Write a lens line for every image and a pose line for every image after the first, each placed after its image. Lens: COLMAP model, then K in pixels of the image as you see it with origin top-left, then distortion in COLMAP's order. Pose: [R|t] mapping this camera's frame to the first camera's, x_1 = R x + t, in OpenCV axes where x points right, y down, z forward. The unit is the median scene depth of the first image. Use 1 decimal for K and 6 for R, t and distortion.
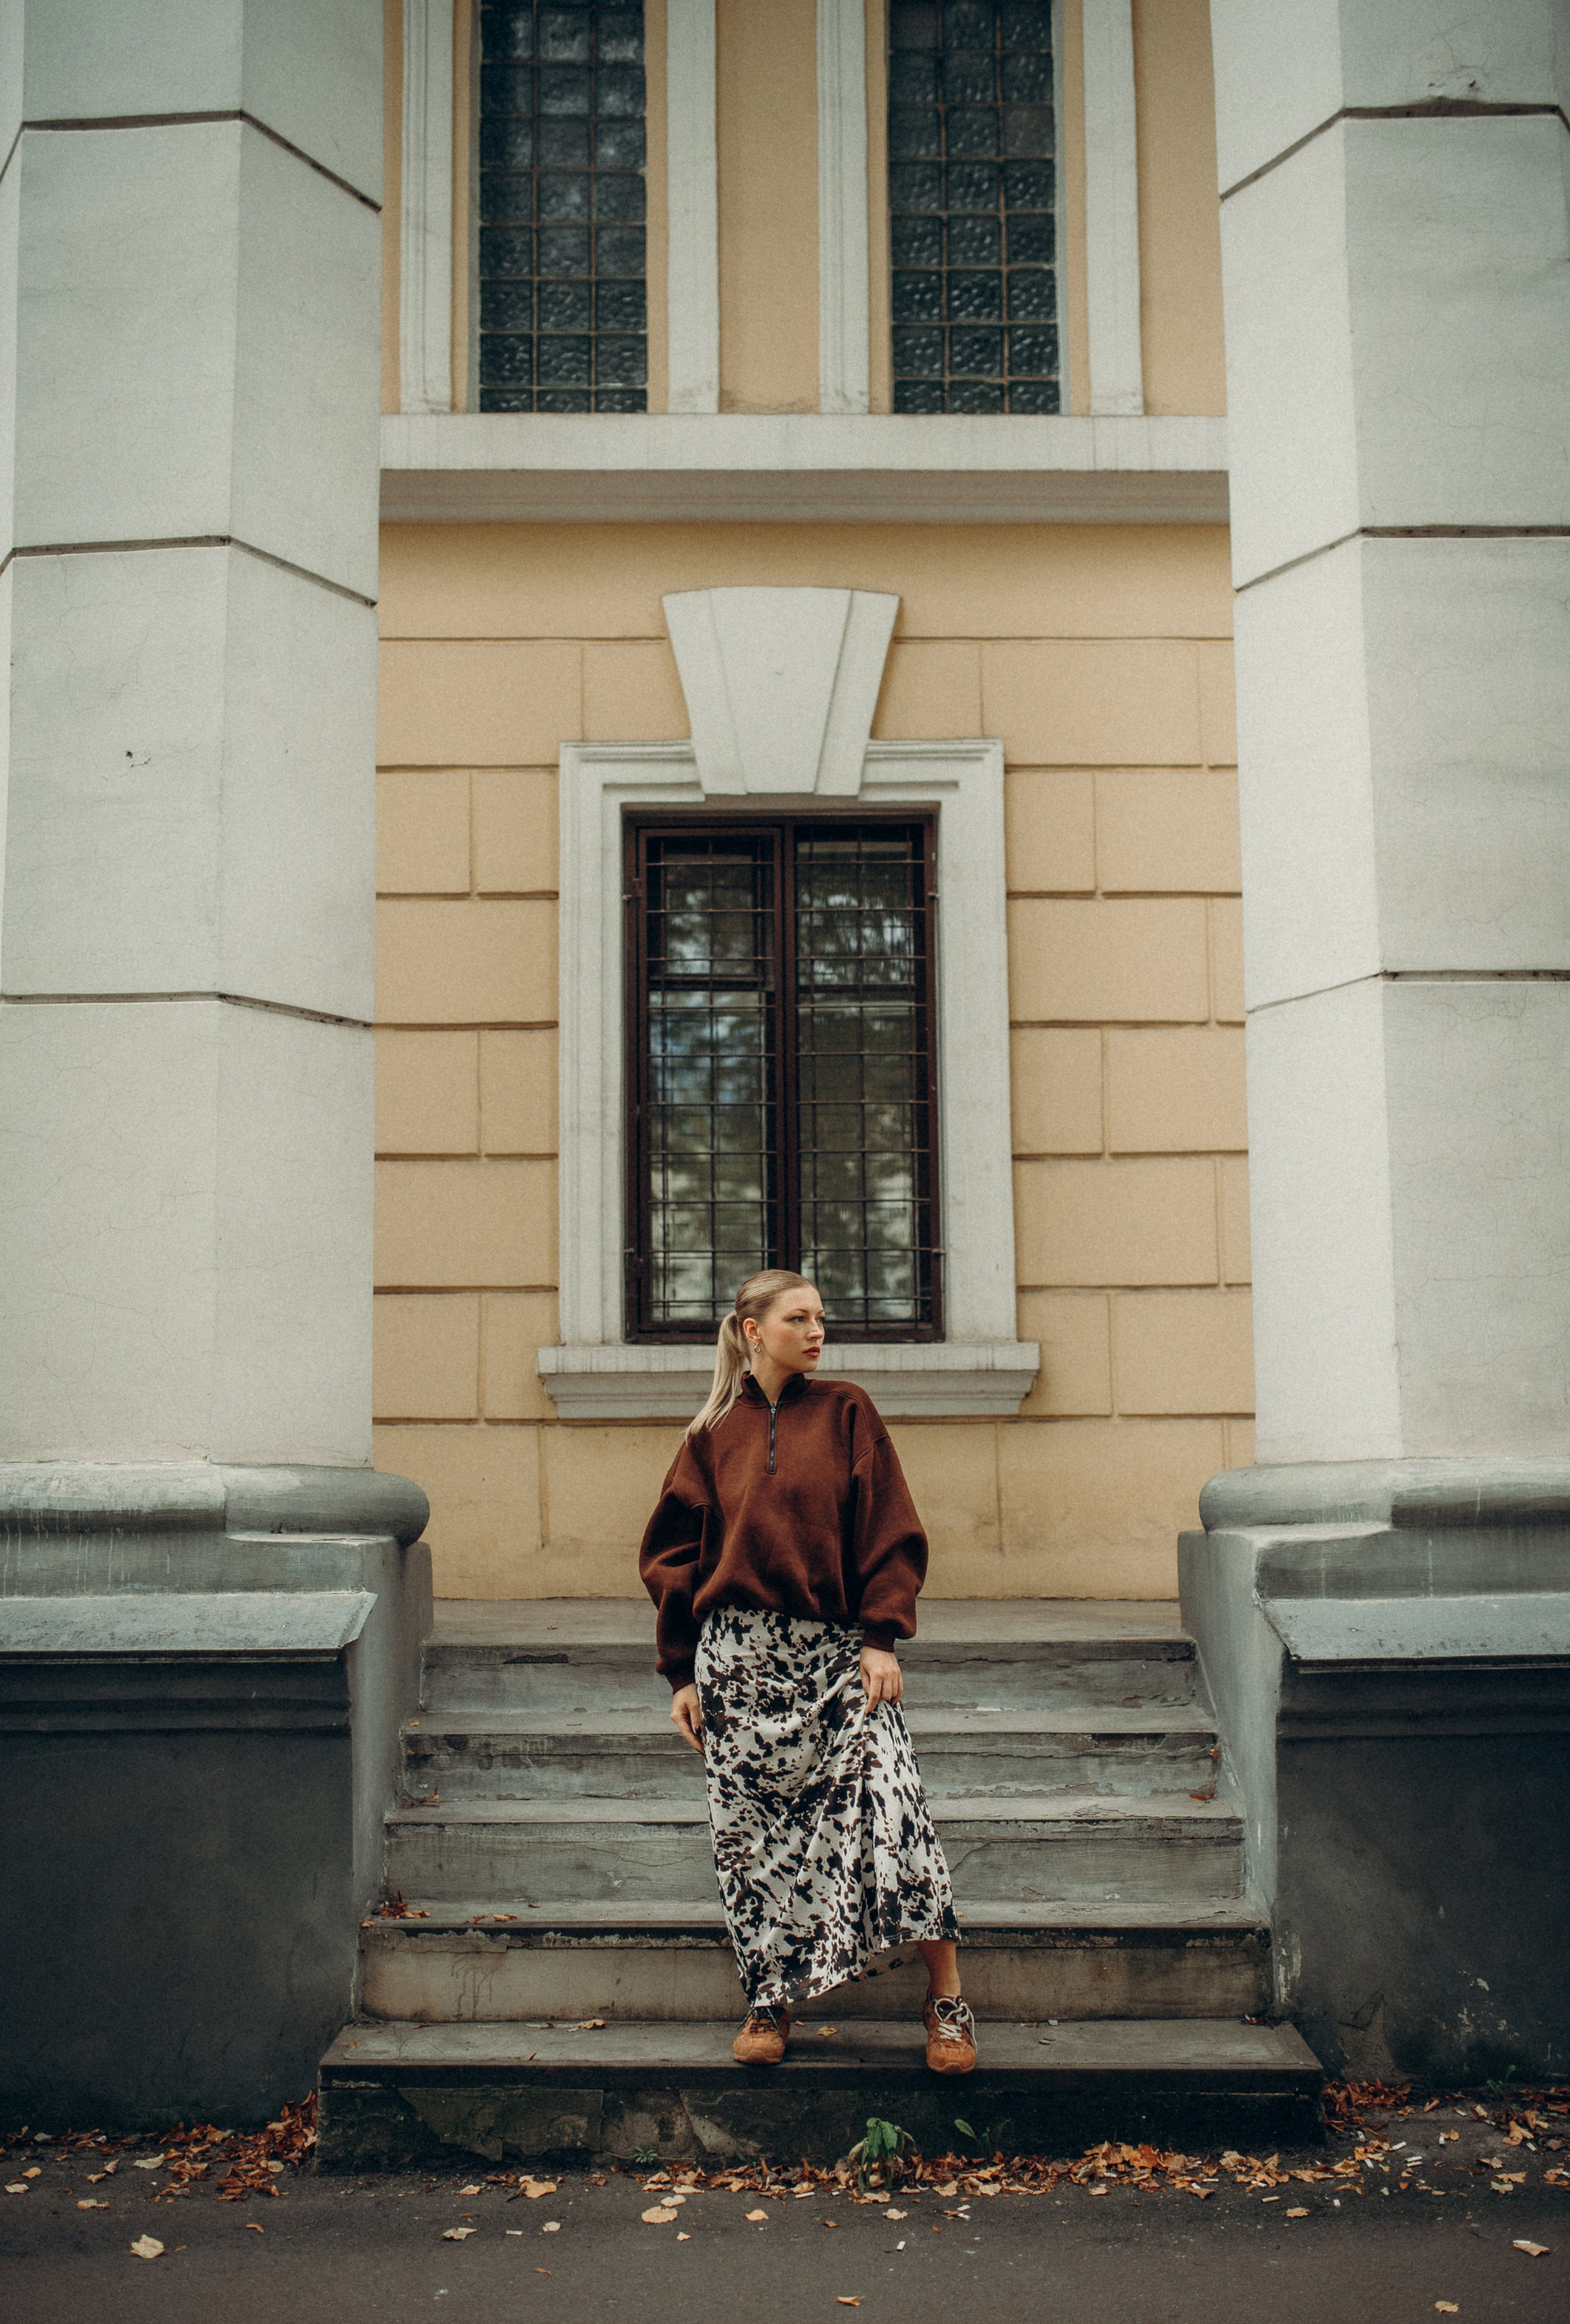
lens RADIAL K [[2407.7, 0, 791.0], [0, 2407.7, 1261.9], [0, 0, 1]] dist [-0.048145, 0.052700]
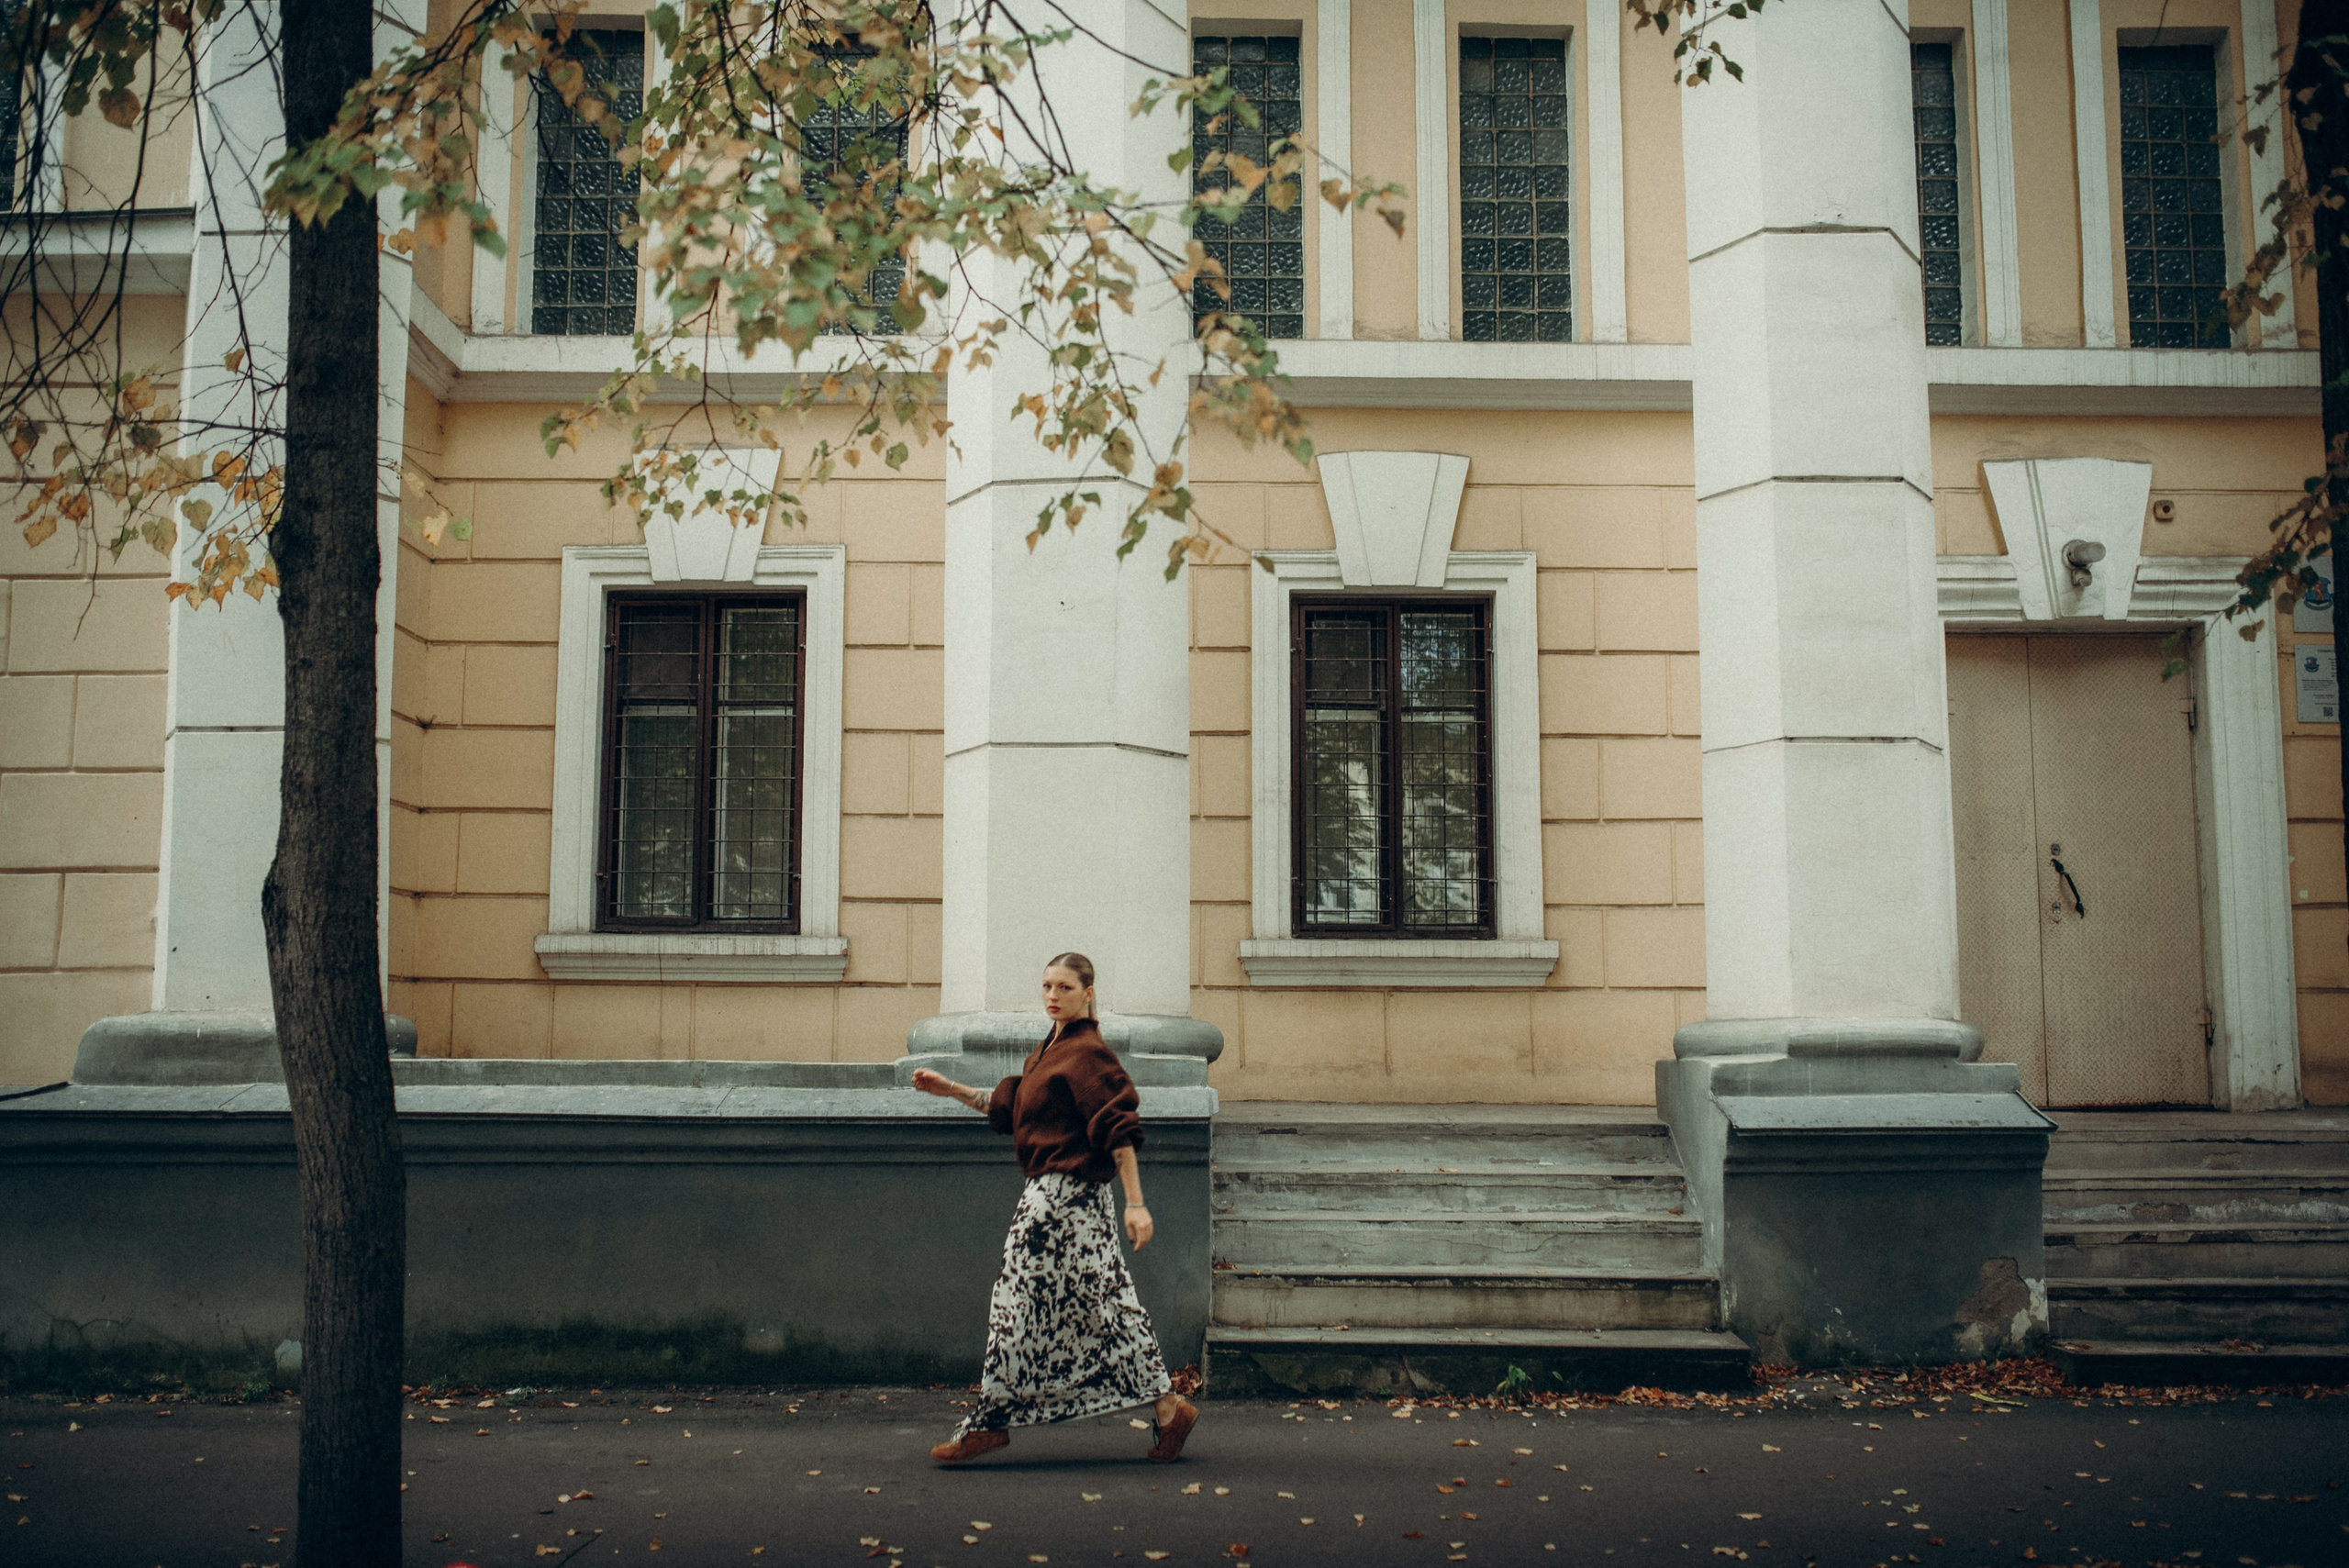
lens RADIAL K [[2272.8, 0, 1174.5], [0, 2272.8, 784.0], [0, 0, 1]] dist [-0.057788, 0.085793]
pose [[0.999904, 0.010011, -0.009538, -0.168405], [-0.010170, 0.999808, -0.016754, -0.051561], [0.009368, 0.016849, 0.999814, -0.604761]]
